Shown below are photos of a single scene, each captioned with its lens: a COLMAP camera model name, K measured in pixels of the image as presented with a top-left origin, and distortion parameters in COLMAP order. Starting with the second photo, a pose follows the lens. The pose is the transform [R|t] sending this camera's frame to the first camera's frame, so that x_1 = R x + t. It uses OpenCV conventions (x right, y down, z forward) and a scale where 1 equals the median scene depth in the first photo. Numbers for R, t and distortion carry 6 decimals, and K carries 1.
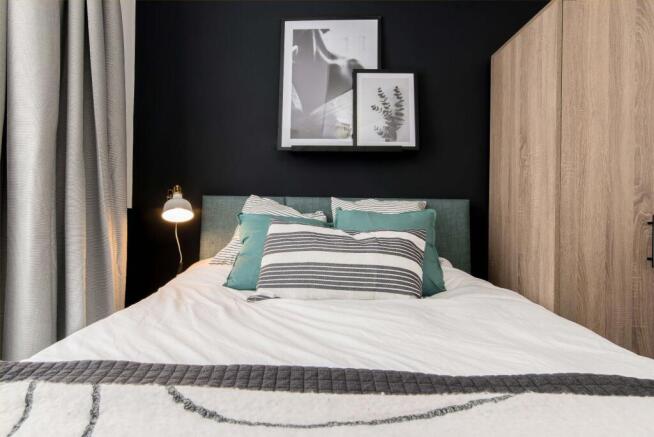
lens RADIAL K [[408.8, 0, 327.0], [0, 408.8, 218.5], [0, 0, 1]] dist [0.001385, 0.000109]
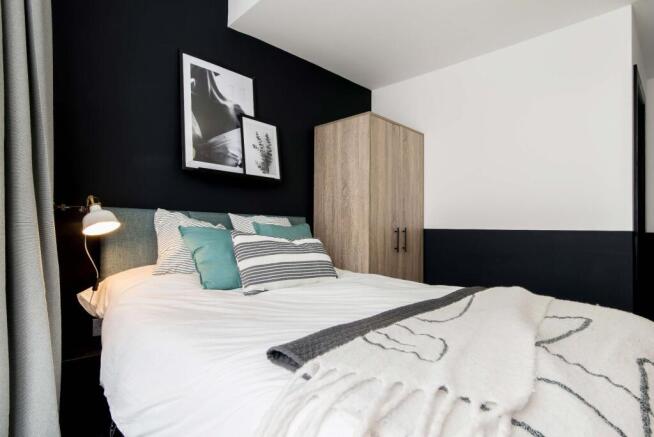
lens RADIAL K [[368.3, 0, 327.2], [0, 368.3, 230.4], [0, 0, 1]] dist [-0.000050, -0.000100]
pose [[0.627590, -0.009211, 0.778489, -0.669083], [0.002650, 0.999949, 0.009694, -0.009614], [-0.778539, -0.004021, 0.627583, 0.066345]]
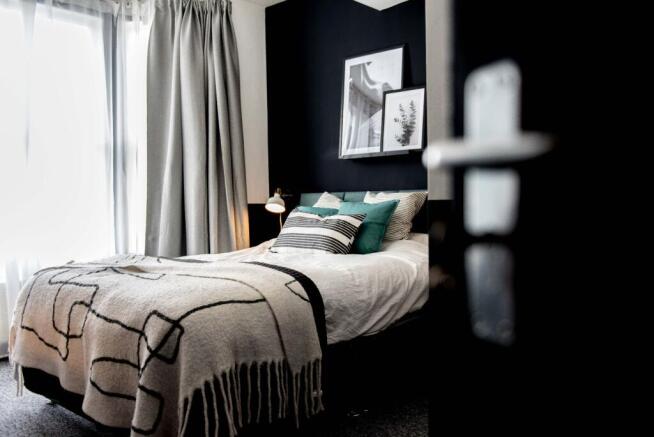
lens RADIAL K [[594.1, 0, 327.0], [0, 594.1, 218.5], [0, 0, 1]] dist [-0.016303, 0.006240]
pose [[0.789212, -0.009786, -0.614043, 1.078954], [0.016133, 0.999858, 0.004801, 0.023310], [0.613909, -0.013695, 0.789258, -0.596992]]
